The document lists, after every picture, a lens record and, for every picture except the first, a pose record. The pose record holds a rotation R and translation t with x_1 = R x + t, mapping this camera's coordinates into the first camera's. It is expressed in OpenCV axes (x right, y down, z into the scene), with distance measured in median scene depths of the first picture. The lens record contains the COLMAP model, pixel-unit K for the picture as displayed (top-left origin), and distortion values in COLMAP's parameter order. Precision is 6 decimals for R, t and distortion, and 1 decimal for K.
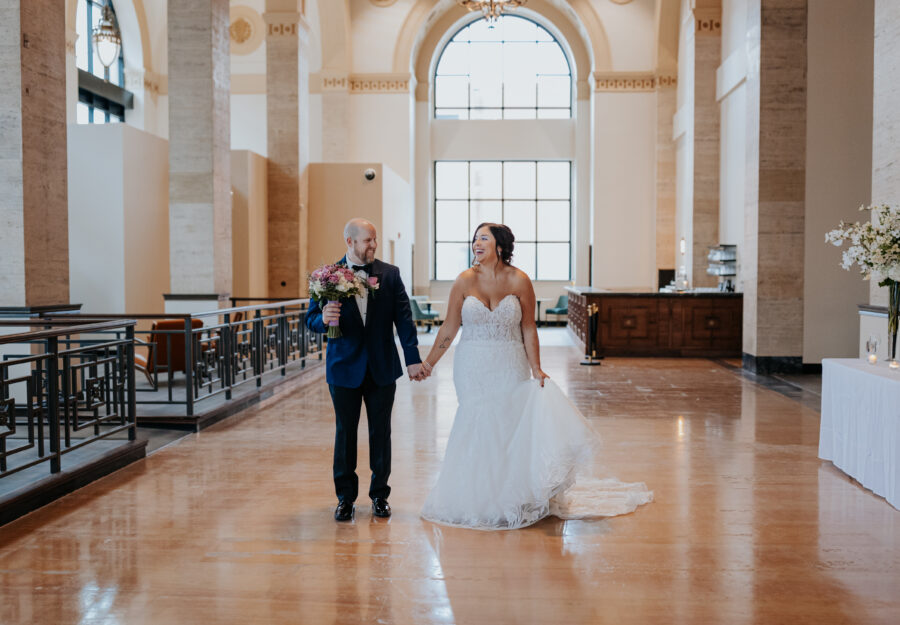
lens RADIAL K [[1395.4, 0, 447.3], [0, 1395.4, 315.8], [0, 0, 1]] dist [-0.054653, 0.000000]
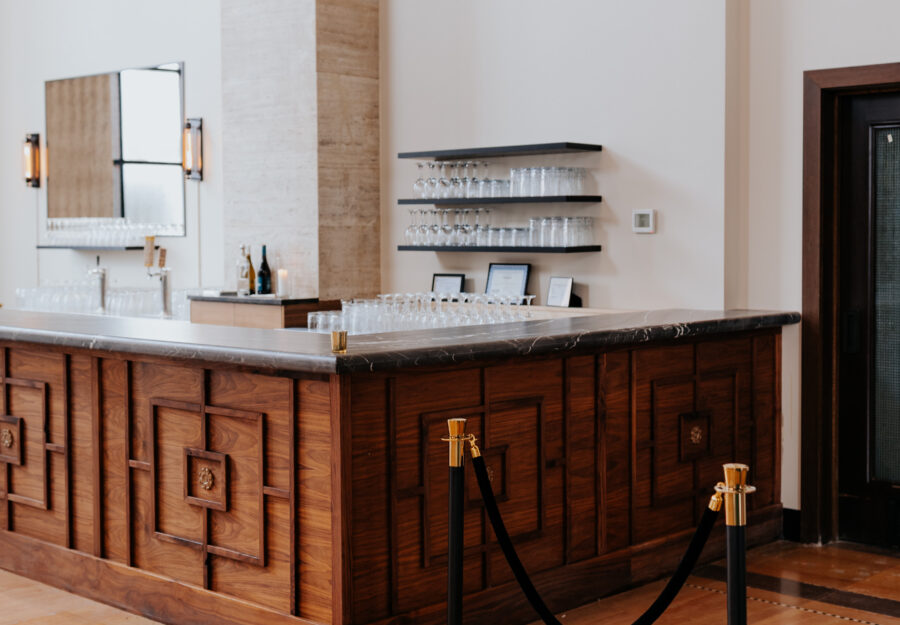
lens RADIAL K [[1395.4, 0, 448.9], [0, 1395.4, 312.2], [0, 0, 1]] dist [-0.054653, 0.000000]
pose [[0.643112, -0.055084, 0.763788, -0.033519], [0.036143, 0.998481, 0.041578, -0.027225], [-0.764918, 0.000867, 0.644127, 0.780230]]
